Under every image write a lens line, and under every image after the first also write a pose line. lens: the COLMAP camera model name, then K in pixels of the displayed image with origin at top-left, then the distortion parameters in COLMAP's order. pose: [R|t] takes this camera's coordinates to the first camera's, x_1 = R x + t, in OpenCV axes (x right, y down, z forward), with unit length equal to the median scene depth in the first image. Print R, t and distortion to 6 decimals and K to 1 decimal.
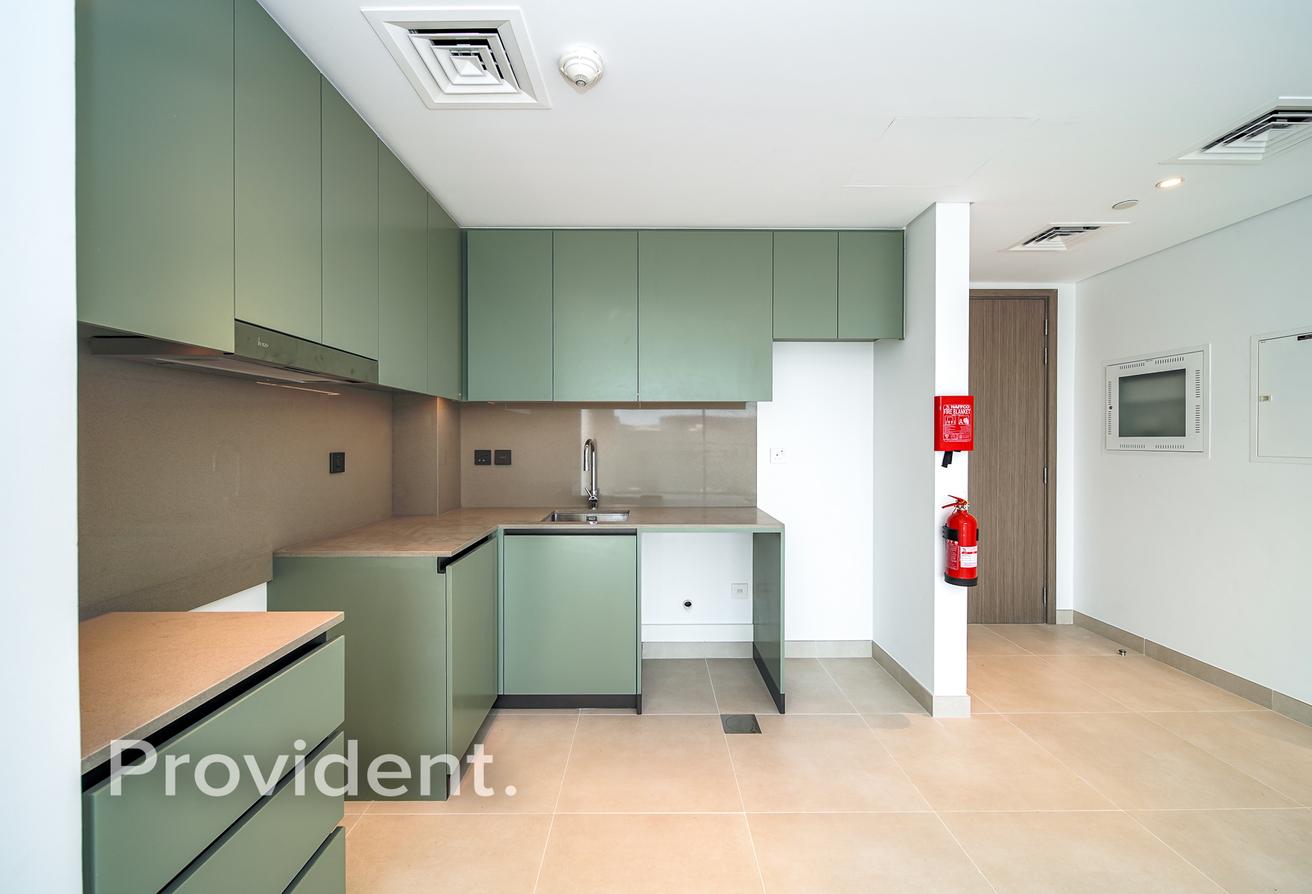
lens RADIAL K [[531.8, 0, 648.8], [0, 531.8, 446.9], [0, 0, 1]] dist [-0.001723, -0.000949]
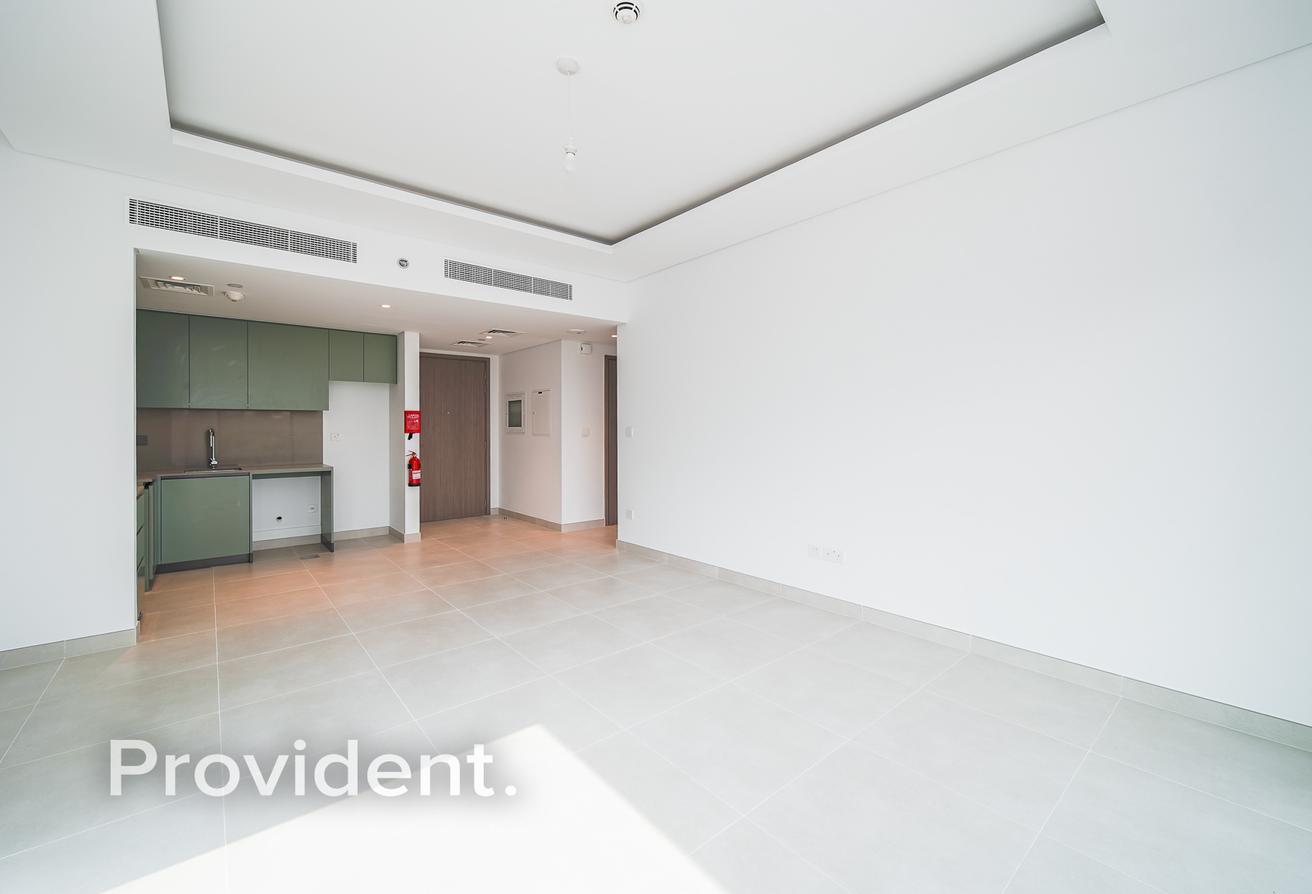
lens RADIAL K [[531.8, 0, 663.7], [0, 531.8, 424.8], [0, 0, 1]] dist [-0.001723, -0.000949]
pose [[0.755265, 0.001392, 0.655418, -0.140362], [0.013029, 0.999768, -0.017138, 0.023292], [-0.655290, 0.021483, 0.755072, -1.400336]]
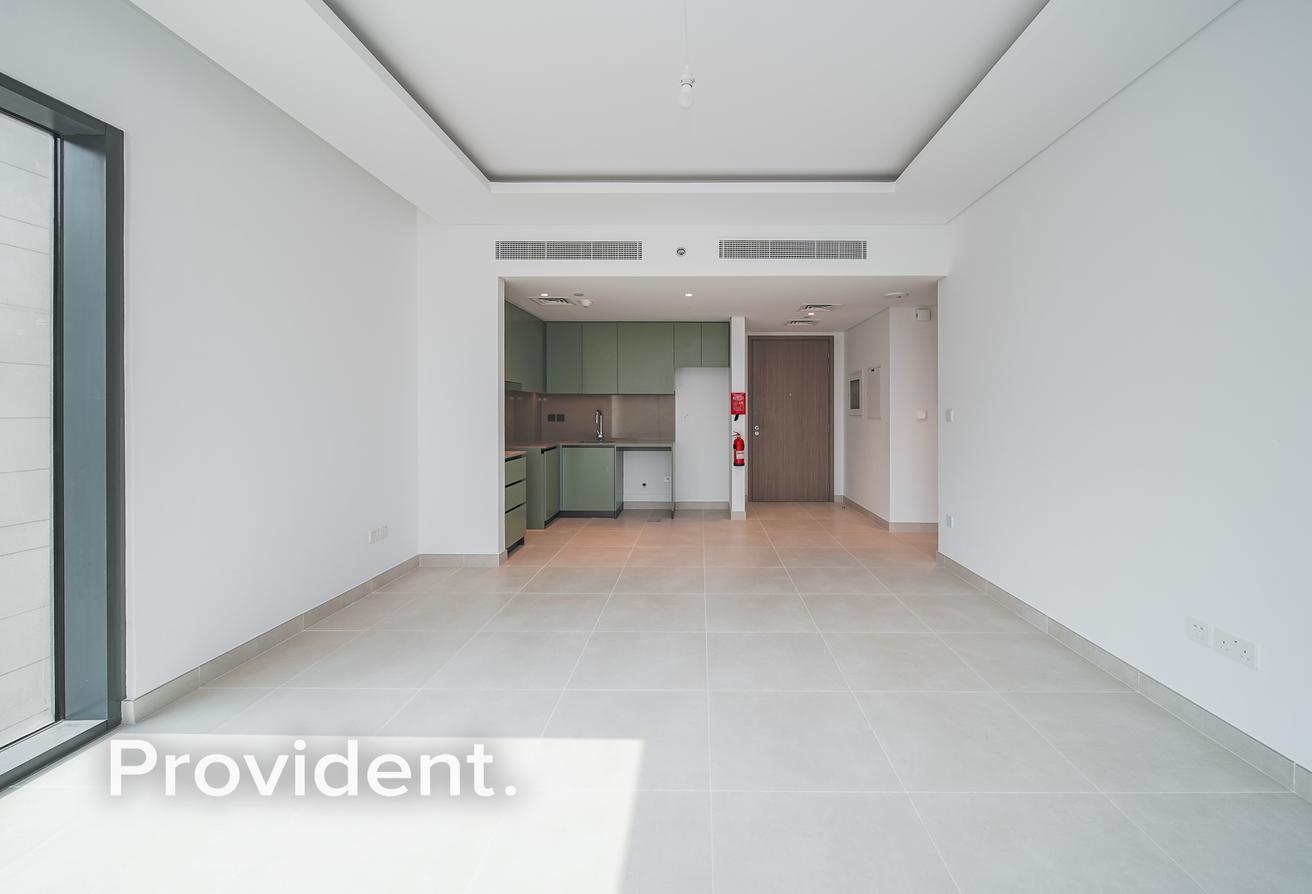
lens RADIAL K [[548.5, 0, 700.3], [0, 548.5, 412.1], [0, 0, 1]] dist [-0.003797, -0.001194]
pose [[0.999996, 0.002051, 0.002155, 0.331412], [-0.002025, 0.999927, -0.011917, 0.023978], [-0.002179, 0.011913, 0.999927, -1.407511]]
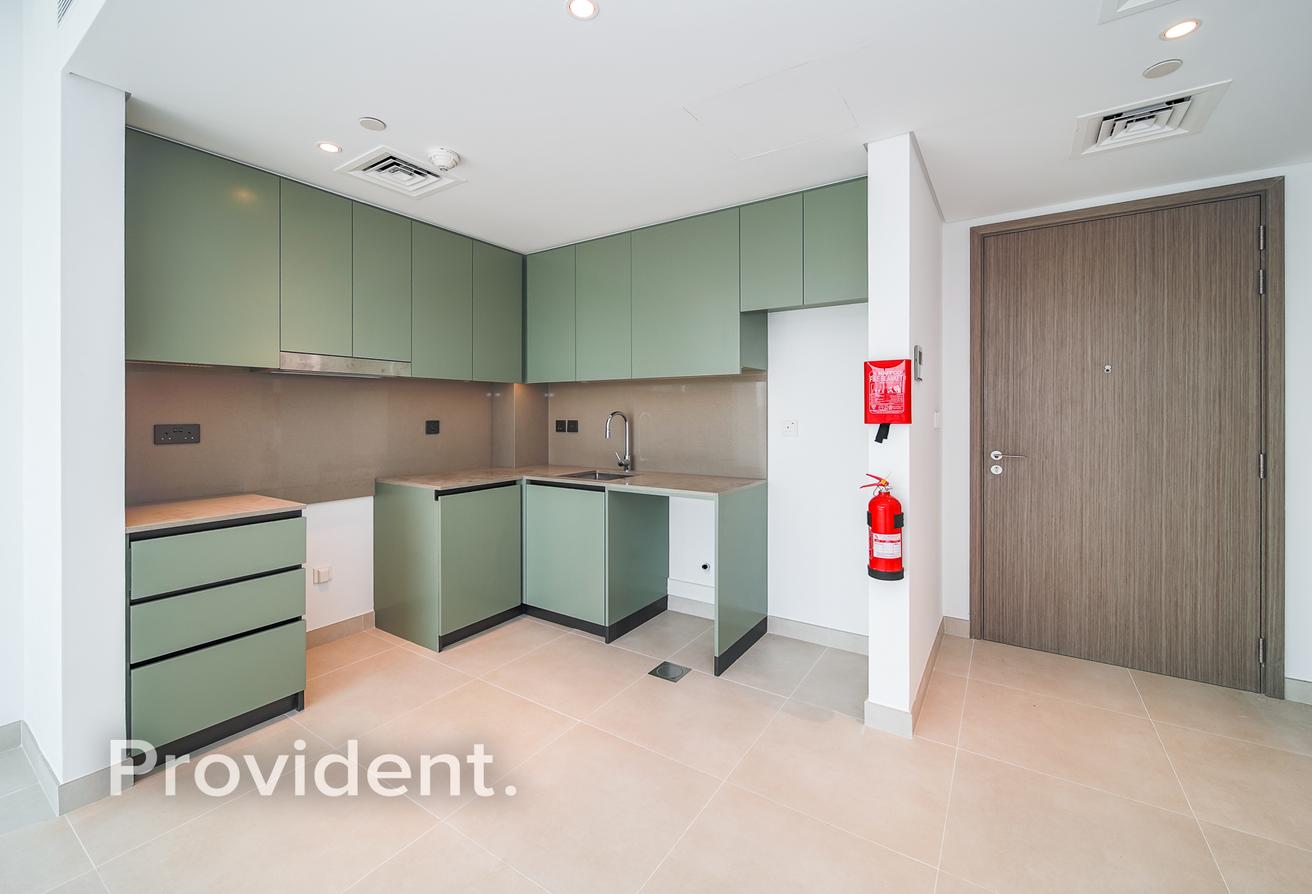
lens RADIAL K [[531.8, 0, 649.1], [0, 531.8, 417.1], [0, 0, 1]] dist [-0.001723, -0.000949]
pose [[0.829719, 0.002803, -0.558174, 0.632817], [-0.005918, 0.999975, -0.003776, 0.001733], [0.558150, 0.006436, 0.829715, 0.055622]]
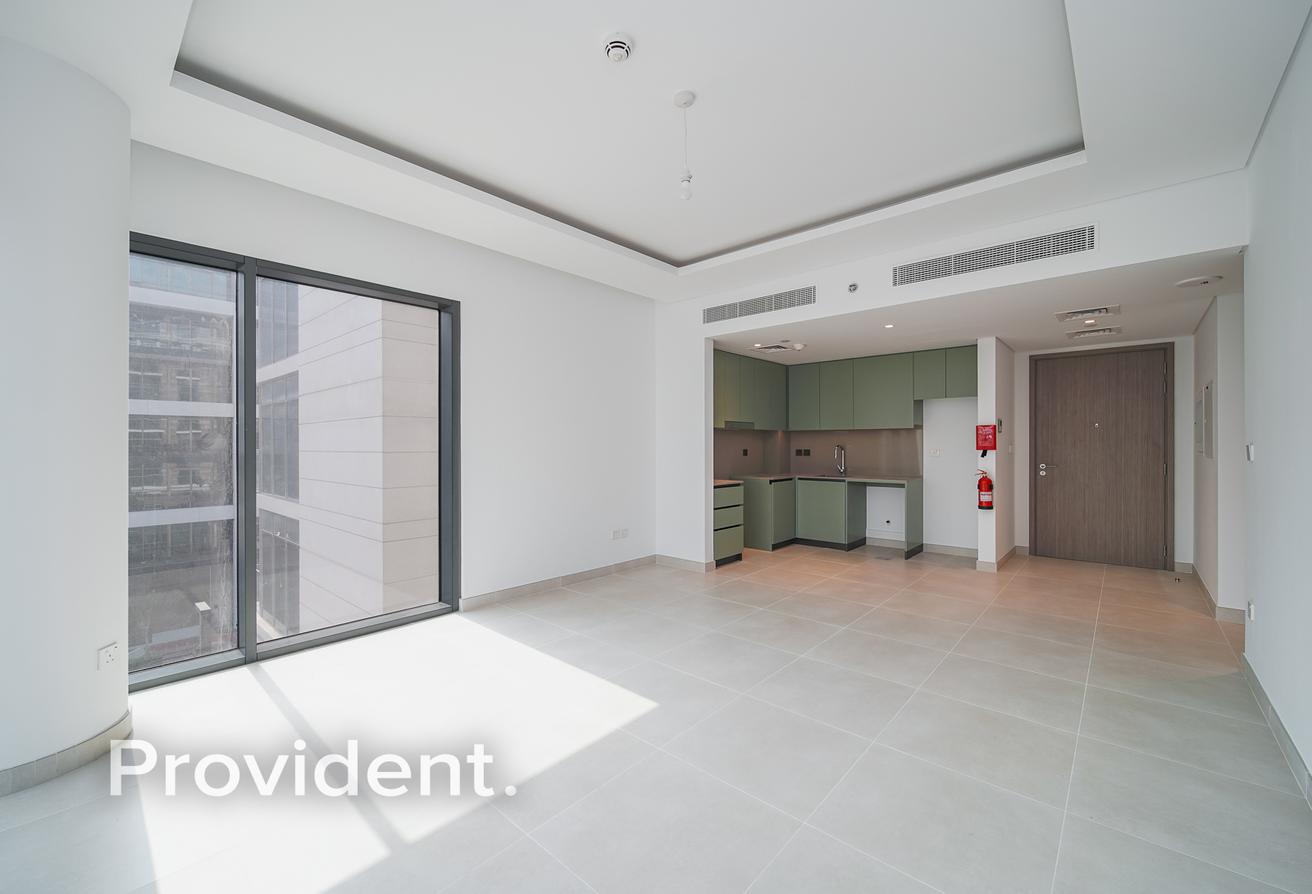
lens RADIAL K [[531.8, 0, 650.8], [0, 531.8, 447.6], [0, 0, 1]] dist [-0.001723, -0.000949]
pose [[0.743865, 0.002242, -0.668326, 0.872919], [-0.008355, 0.999947, -0.005944, 0.019222], [0.668277, 0.010006, 0.743845, -1.360475]]
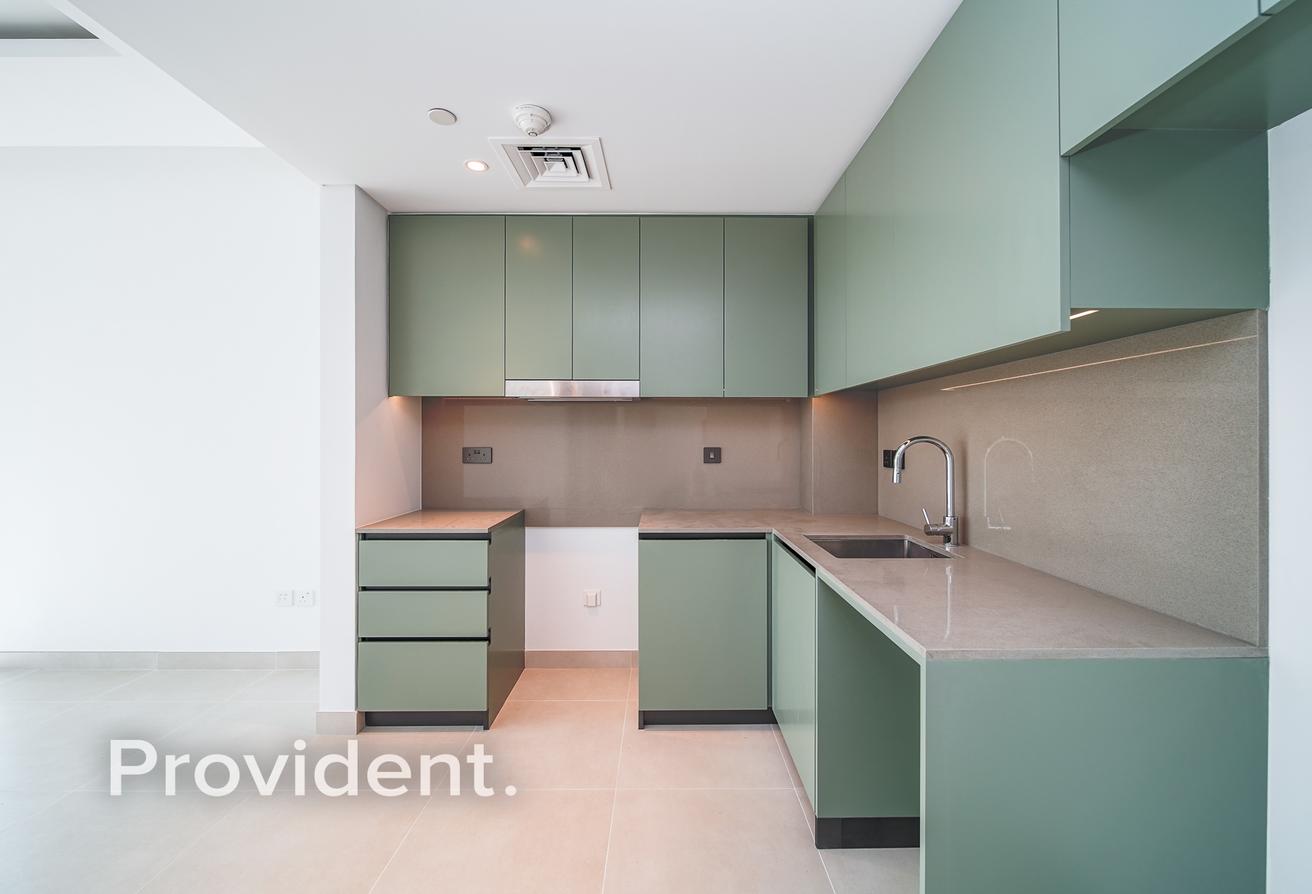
lens RADIAL K [[531.8, 0, 667.7], [0, 531.8, 438.4], [0, 0, 1]] dist [-0.001723, -0.000949]
pose [[0.009589, 0.000797, -0.999954, 0.571956], [-0.015291, 0.999883, 0.000651, -0.009058], [0.999837, 0.015284, 0.009600, 0.695895]]
